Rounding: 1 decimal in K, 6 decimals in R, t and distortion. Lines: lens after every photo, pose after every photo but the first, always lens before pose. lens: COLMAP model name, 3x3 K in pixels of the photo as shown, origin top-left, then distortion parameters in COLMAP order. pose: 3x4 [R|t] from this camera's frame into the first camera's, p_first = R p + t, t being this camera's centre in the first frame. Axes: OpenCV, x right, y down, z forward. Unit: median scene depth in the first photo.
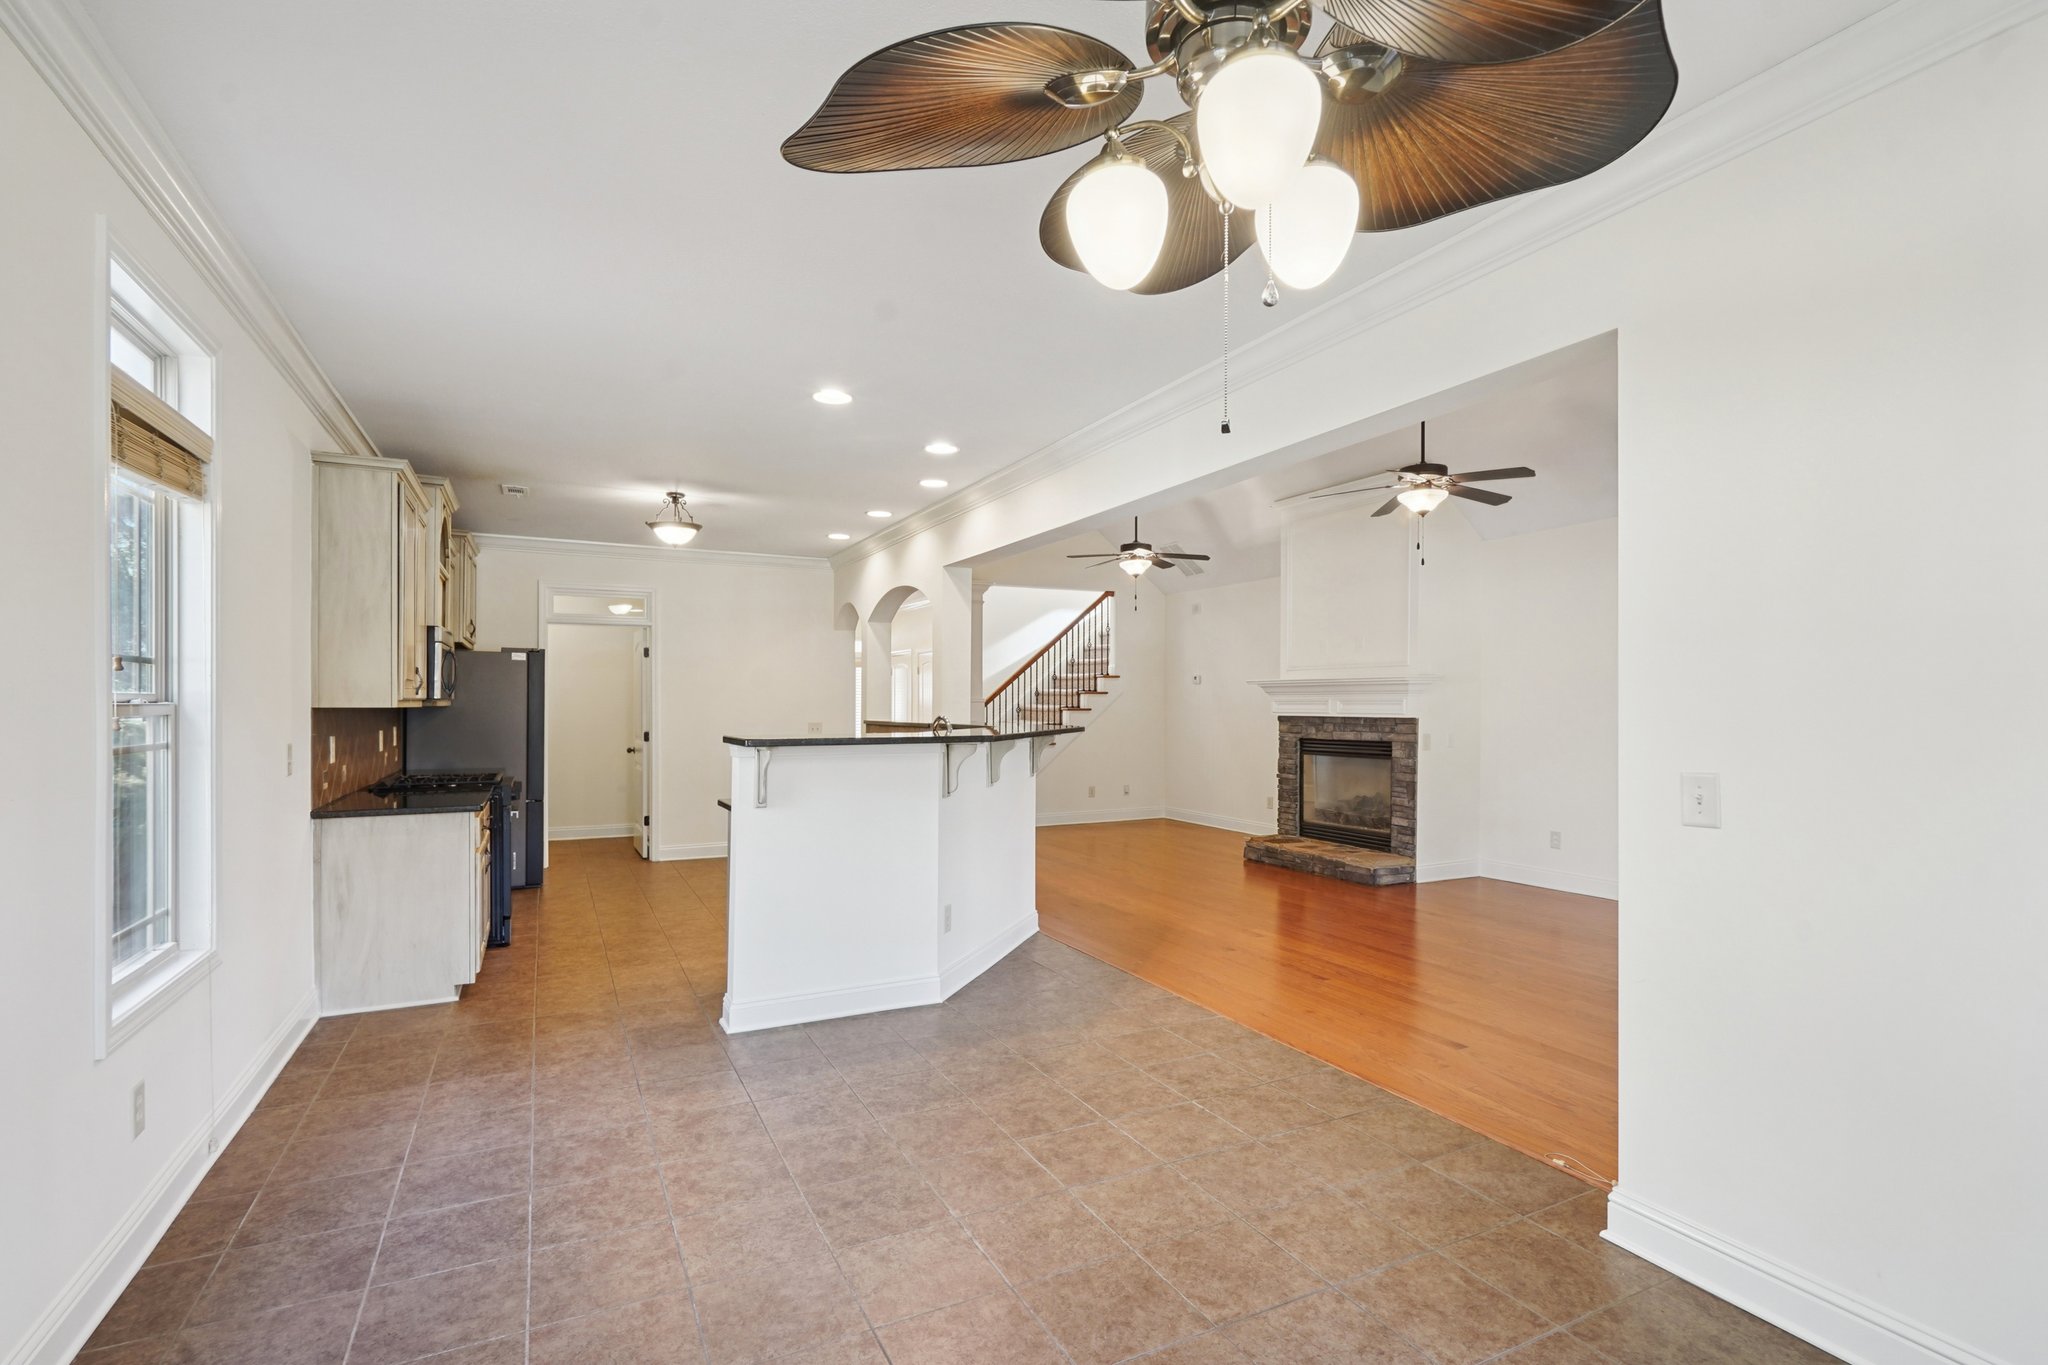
lens RADIAL K [[963.8, 0, 1025.3], [0, 963.8, 702.6], [0, 0, 1]] dist [-0.001405, 0.000117]
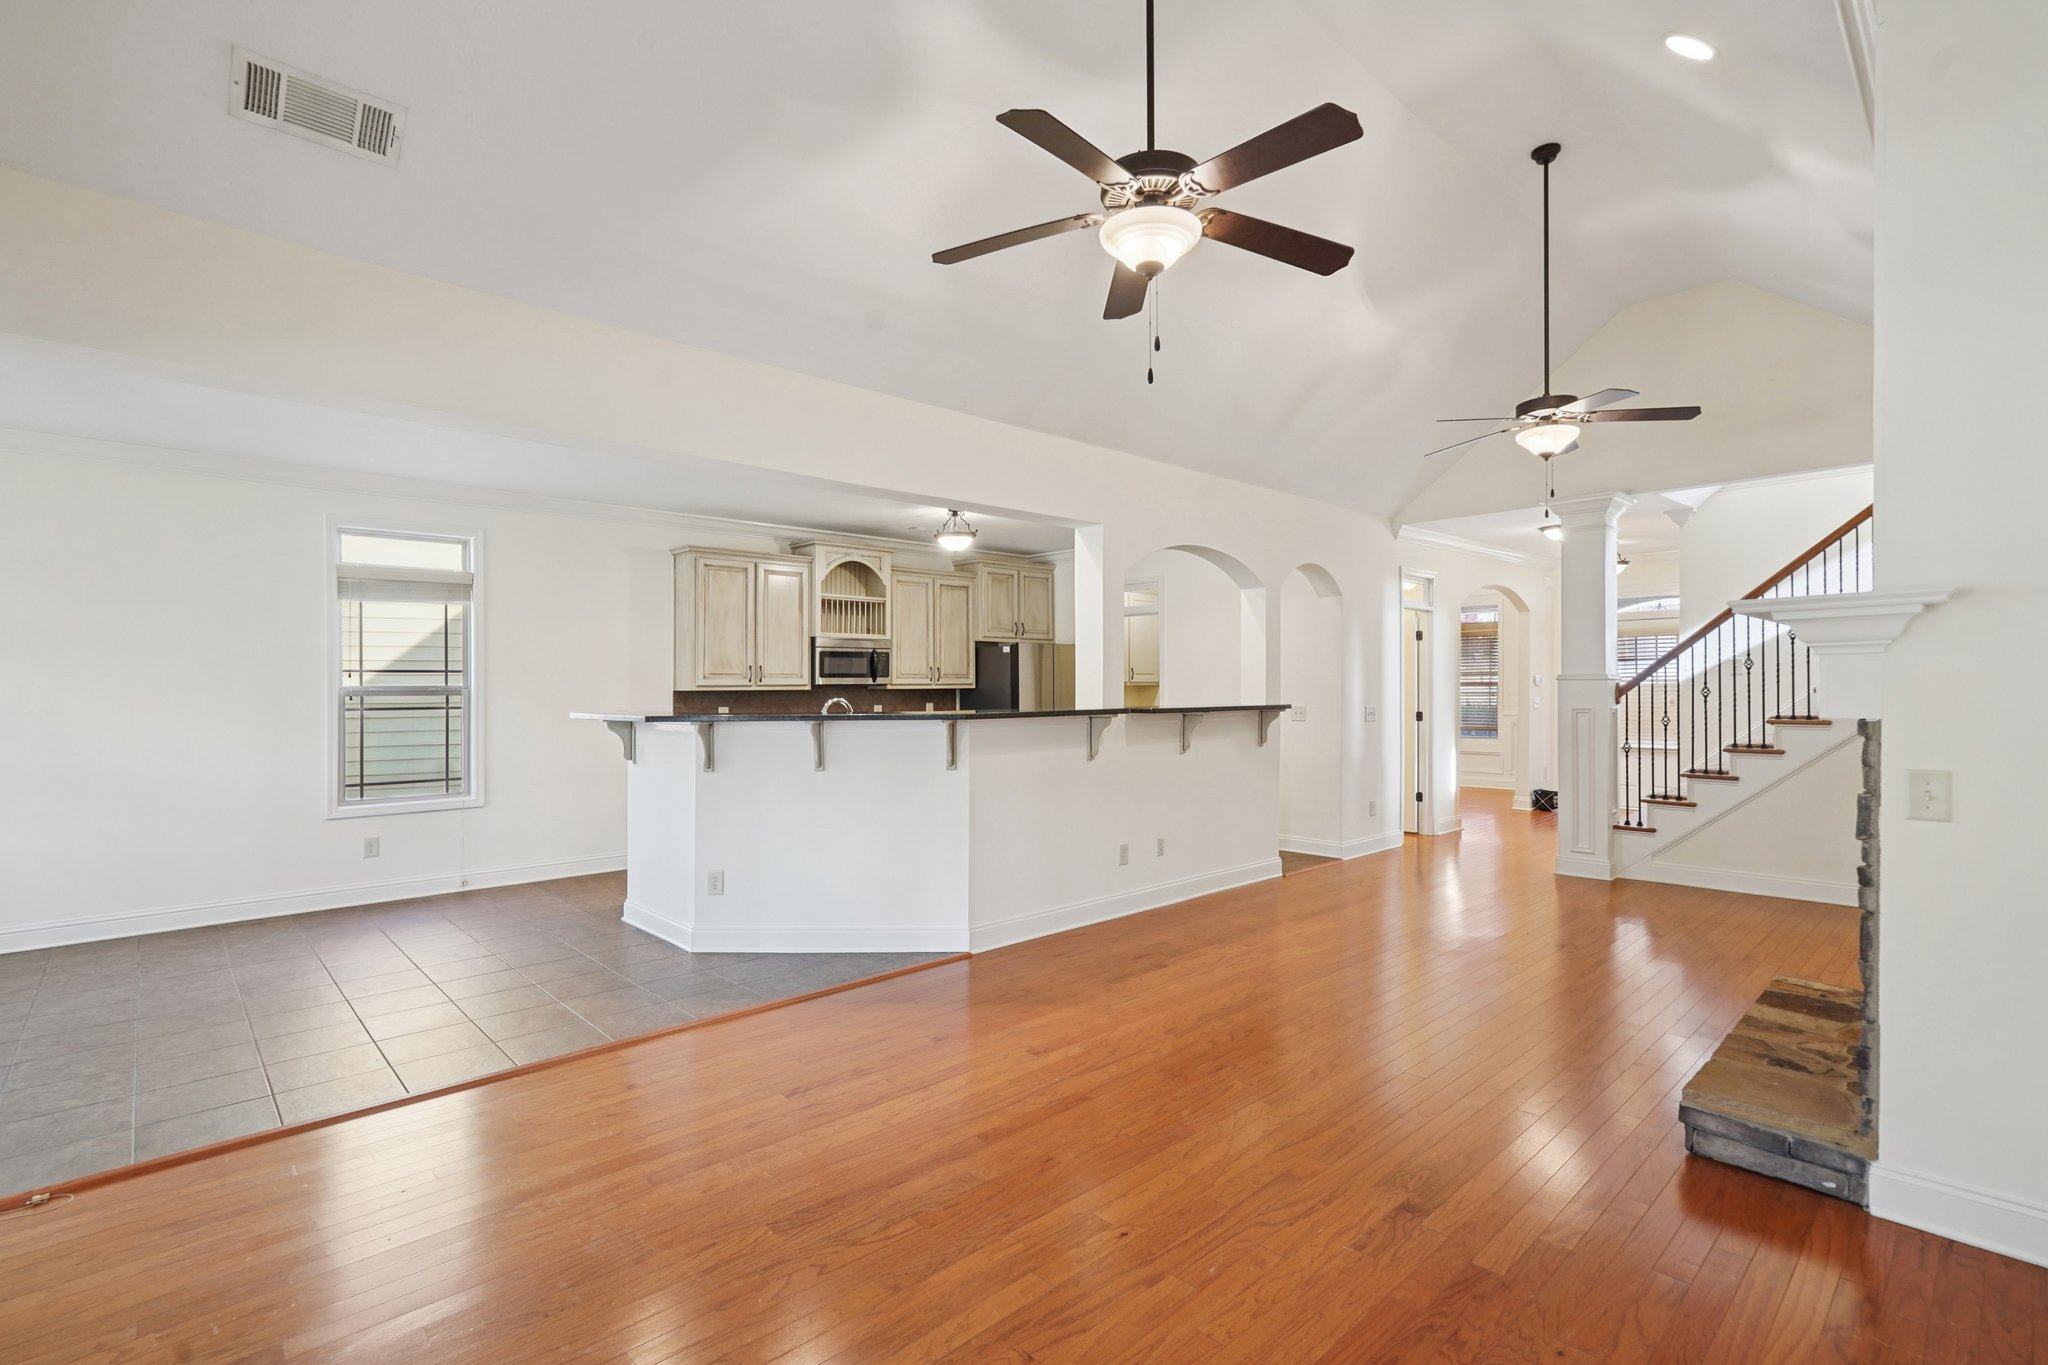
lens RADIAL K [[938.3, 0, 1024.0], [0, 938.3, 682.5], [0, 0, 1]] dist [0.004337, 0.000579]
pose [[0.289136, -0.006185, -0.957268, 0.614381], [0.007674, 0.999962, -0.004143, 0.001513], [0.957257, -0.006148, 0.289172, 0.602751]]
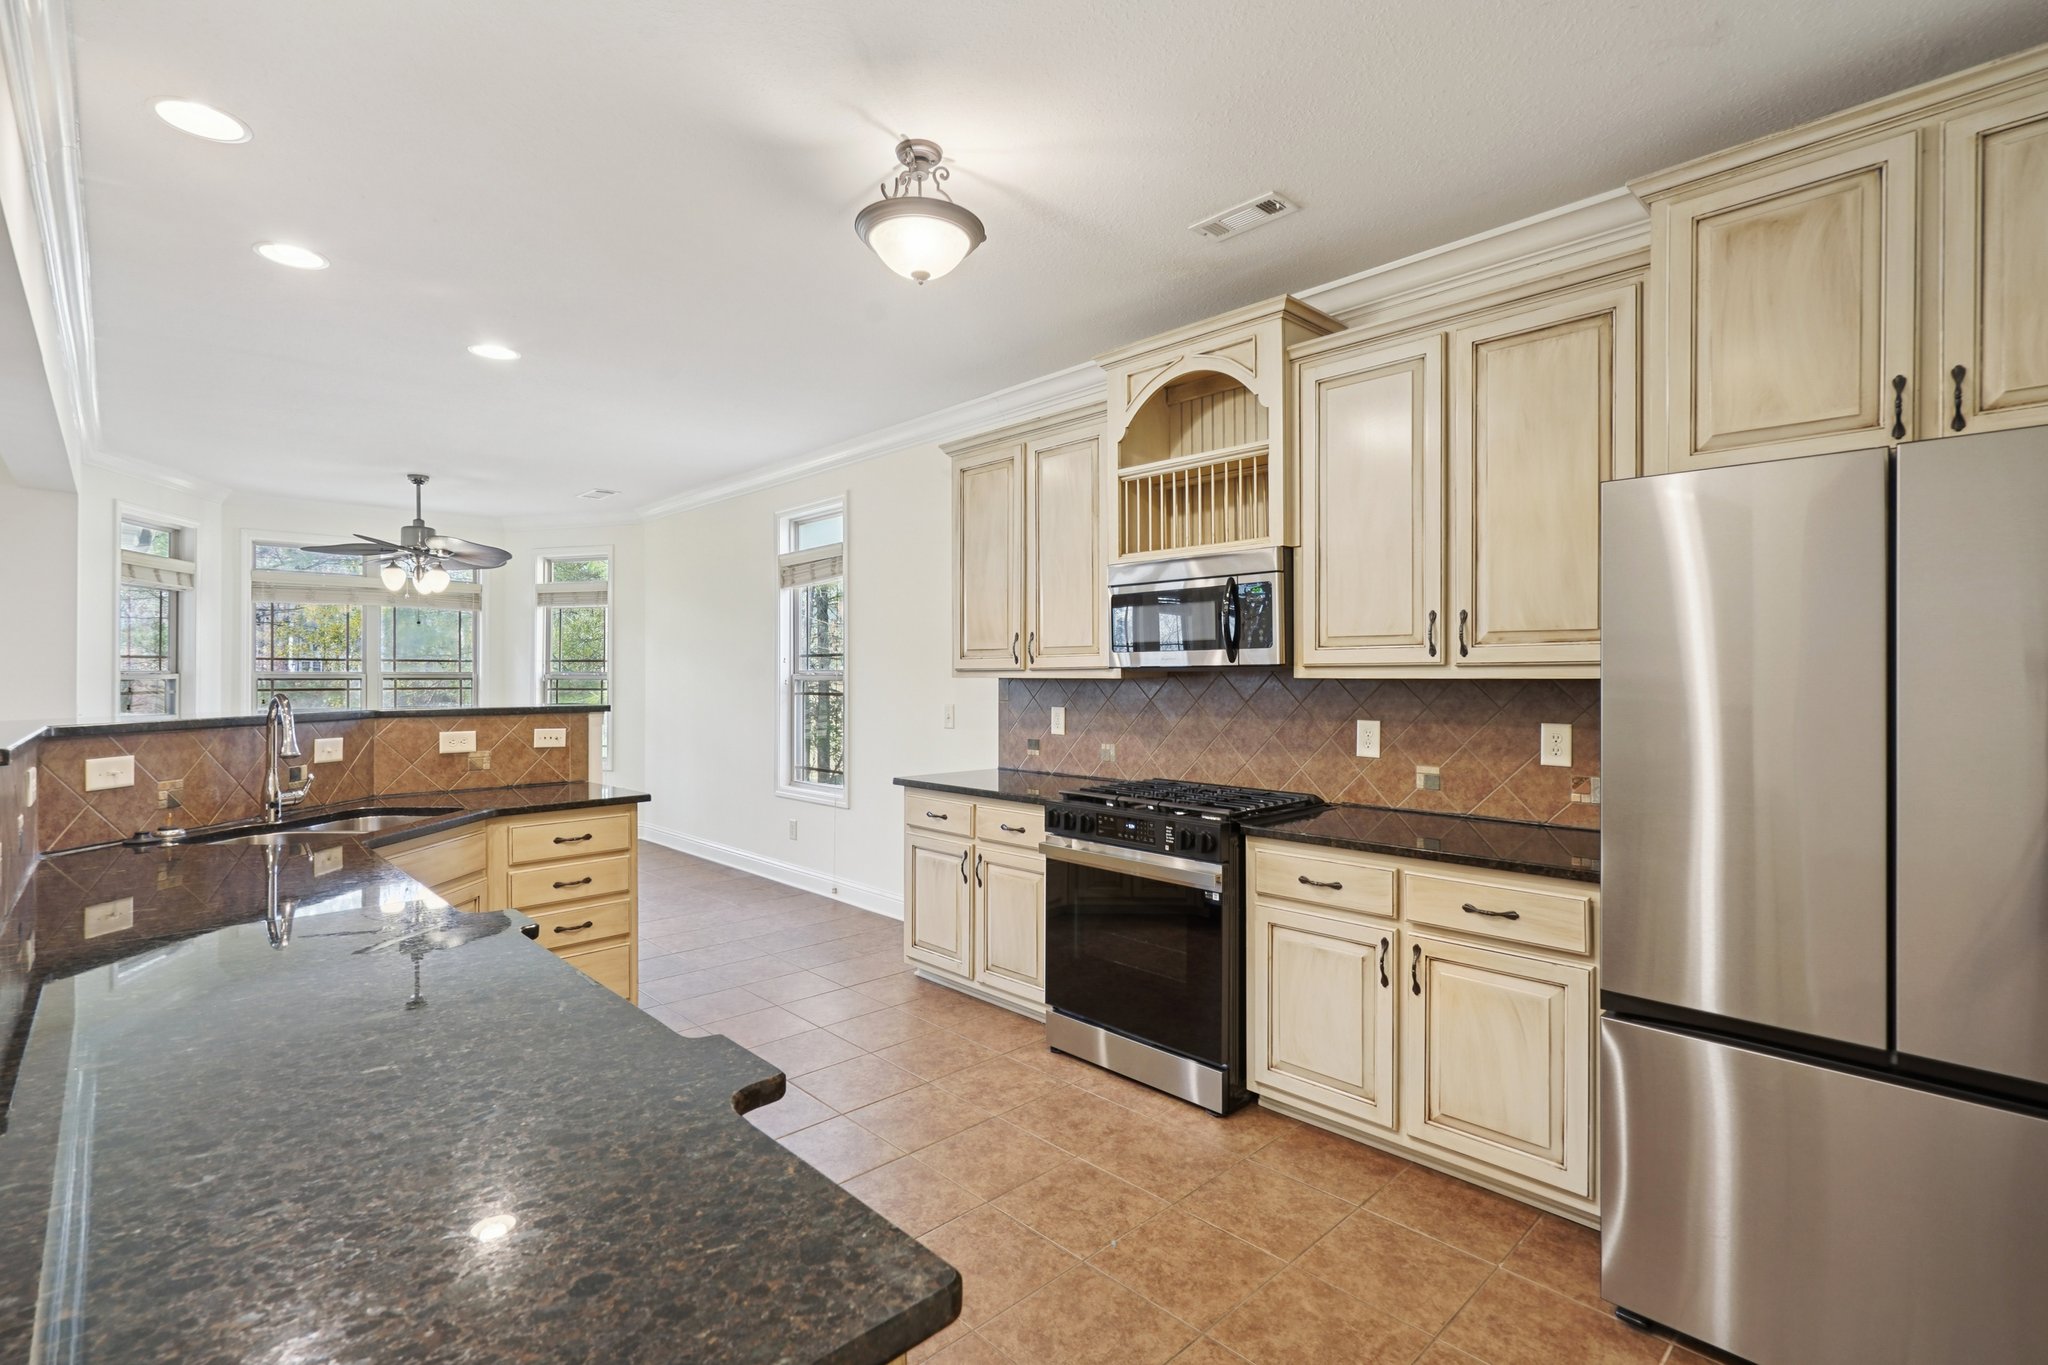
lens RADIAL K [[946.2, 0, 1014.2], [0, 946.2, 671.3], [0, 0, 1]] dist [-0.001383, 0.000768]
pose [[-0.957046, -0.000357, -0.289936, -0.230294], [0.001058, 0.999988, -0.004722, 0.001732], [0.289934, -0.004825, -0.957034, 1.120013]]
